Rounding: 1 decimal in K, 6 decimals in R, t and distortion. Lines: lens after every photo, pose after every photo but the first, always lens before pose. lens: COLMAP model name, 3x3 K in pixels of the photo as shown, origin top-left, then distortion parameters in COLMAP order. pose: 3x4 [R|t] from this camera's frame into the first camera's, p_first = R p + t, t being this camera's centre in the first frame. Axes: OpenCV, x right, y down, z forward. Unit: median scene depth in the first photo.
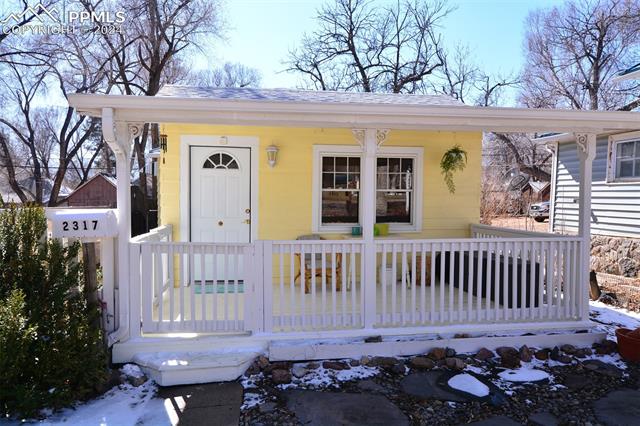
lens RADIAL K [[456.1, 0, 319.5], [0, 456.1, 220.3], [0, 0, 1]] dist [0.006435, 0.002444]
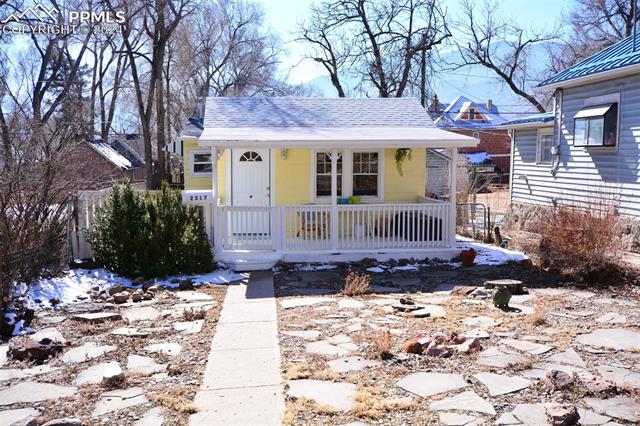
lens RADIAL K [[650.2, 0, 320.0], [0, 650.2, 213.0], [0, 0, 1]] dist [0.000068, -0.004320]
pose [[0.999212, -0.003924, -0.039487, 0.094239], [0.005275, 0.999402, 0.034180, -0.010554], [0.039329, -0.034361, 0.998635, -1.079954]]
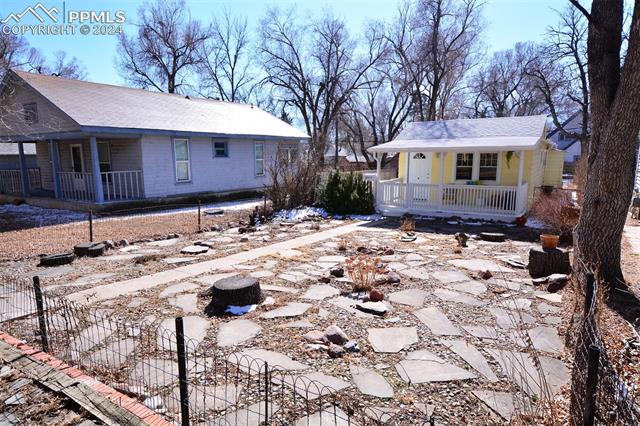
lens RADIAL K [[403.2, 0, 310.3], [0, 403.2, 213.0], [0, 0, 1]] dist [-0.001123, -0.000778]
pose [[0.749471, 0.089869, -0.655909, 0.838447], [-0.024900, 0.993869, 0.107723, -0.027461], [0.661569, -0.064403, 0.747114, -1.182248]]
